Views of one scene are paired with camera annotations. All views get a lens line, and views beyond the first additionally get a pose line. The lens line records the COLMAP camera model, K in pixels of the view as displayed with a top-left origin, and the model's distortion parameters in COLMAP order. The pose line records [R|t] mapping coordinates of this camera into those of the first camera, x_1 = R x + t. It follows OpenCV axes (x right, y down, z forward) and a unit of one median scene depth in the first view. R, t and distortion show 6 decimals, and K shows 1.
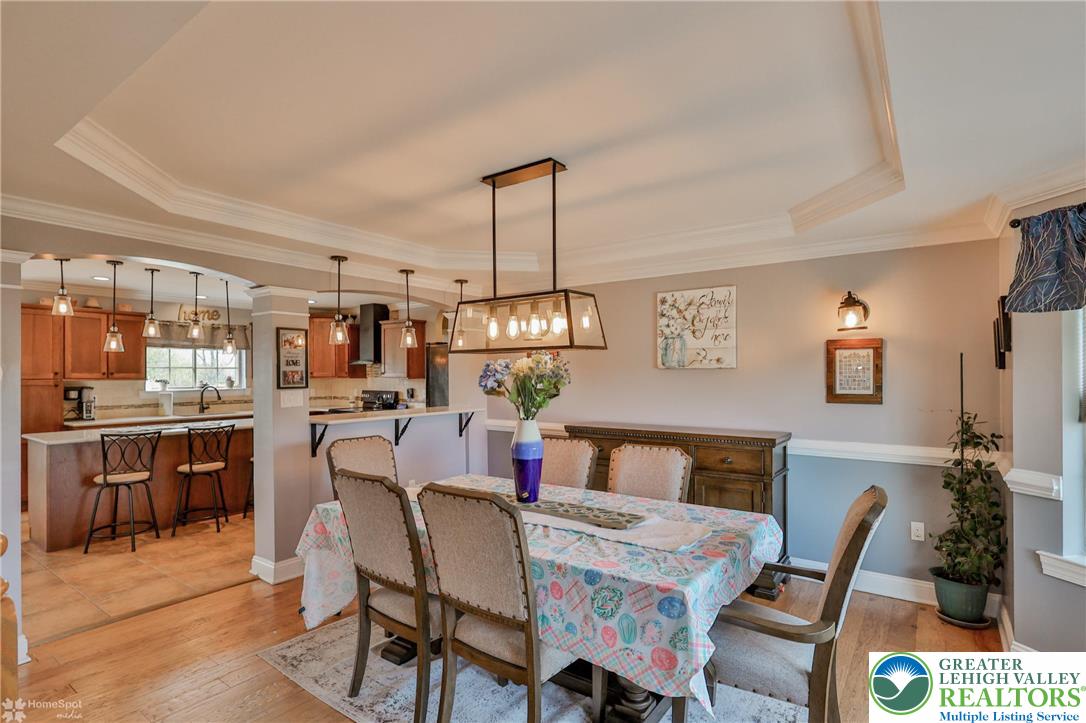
lens RADIAL K [[541.8, 0, 543.1], [0, 541.8, 374.9], [0, 0, 1]] dist [0.001381, 0.000047]
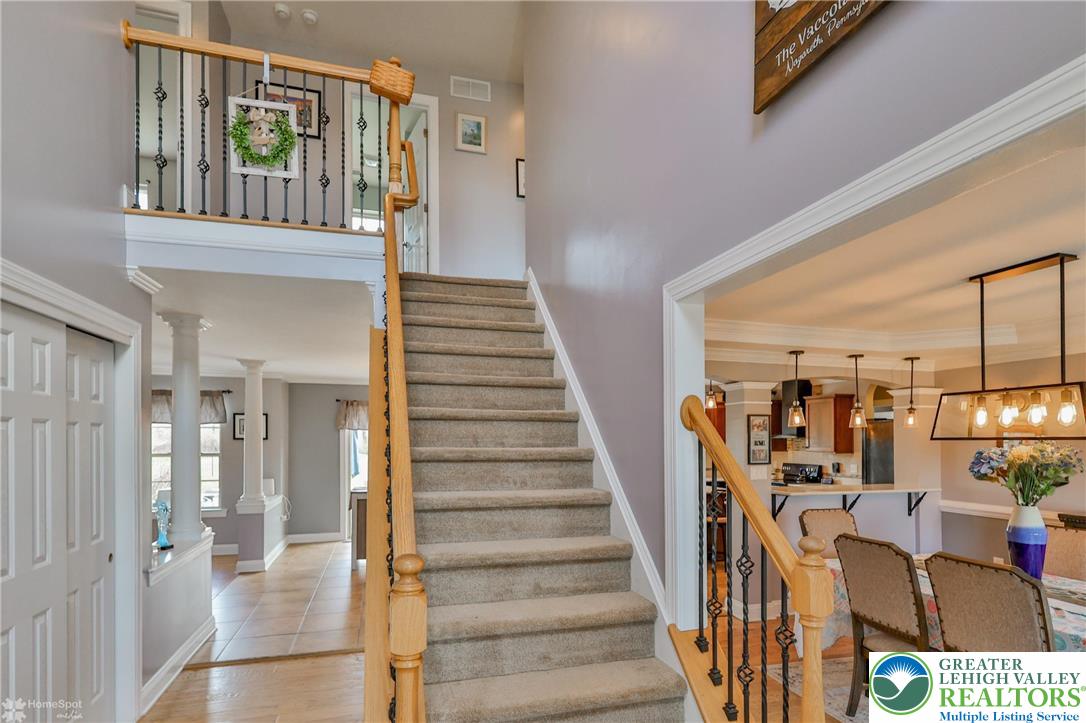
lens RADIAL K [[562.2, 0, 542.6], [0, 562.2, 434.5], [0, 0, 1]] dist [-0.000652, 0.000321]
pose [[0.787911, -0.000493, -0.615789, -0.061690], [-0.007606, 0.999916, -0.010533, -0.022435], [0.615742, 0.012983, 0.787841, -0.266918]]
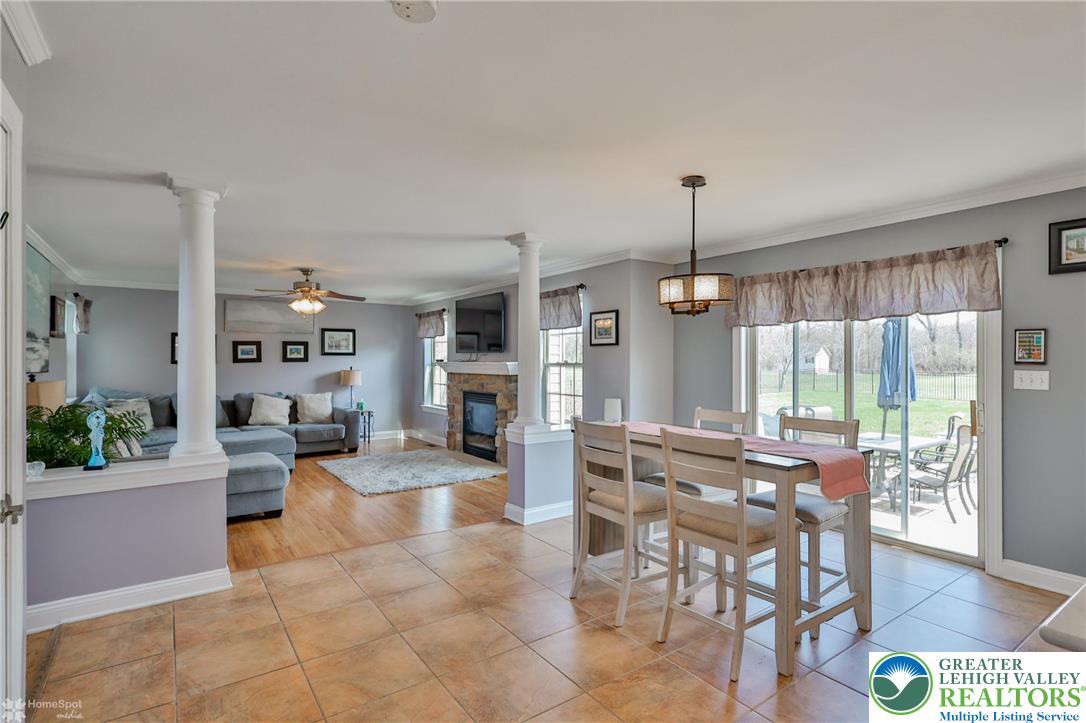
lens RADIAL K [[538.1, 0, 540.9], [0, 538.1, 360.9], [0, 0, 1]] dist [-0.003076, -0.000064]
pose [[-0.332682, 0.005420, -0.943024, -0.622470], [-0.000484, 0.999982, 0.005918, 0.010377], [0.943039, 0.002425, -0.332673, 0.867751]]
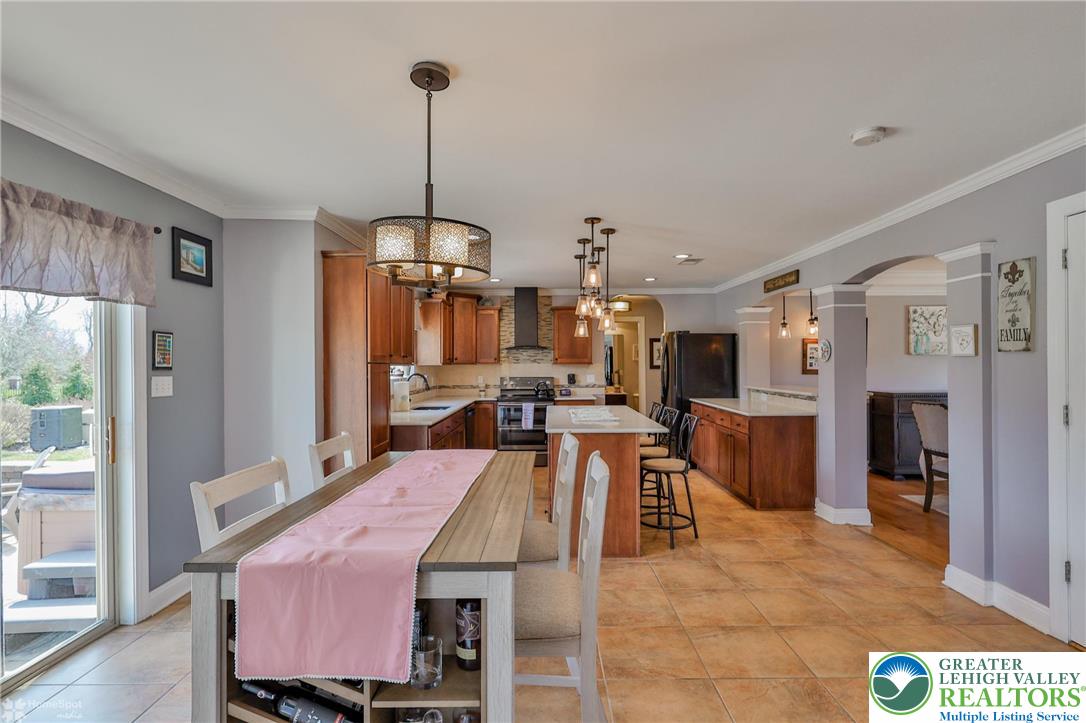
lens RADIAL K [[536.9, 0, 548.0], [0, 536.9, 359.9], [0, 0, 1]] dist [-0.003066, 0.000633]
pose [[0.808300, 0.003345, 0.588761, -1.587489], [0.003800, 0.999933, -0.010898, 0.016303], [-0.588759, 0.011046, 0.808233, 0.386870]]
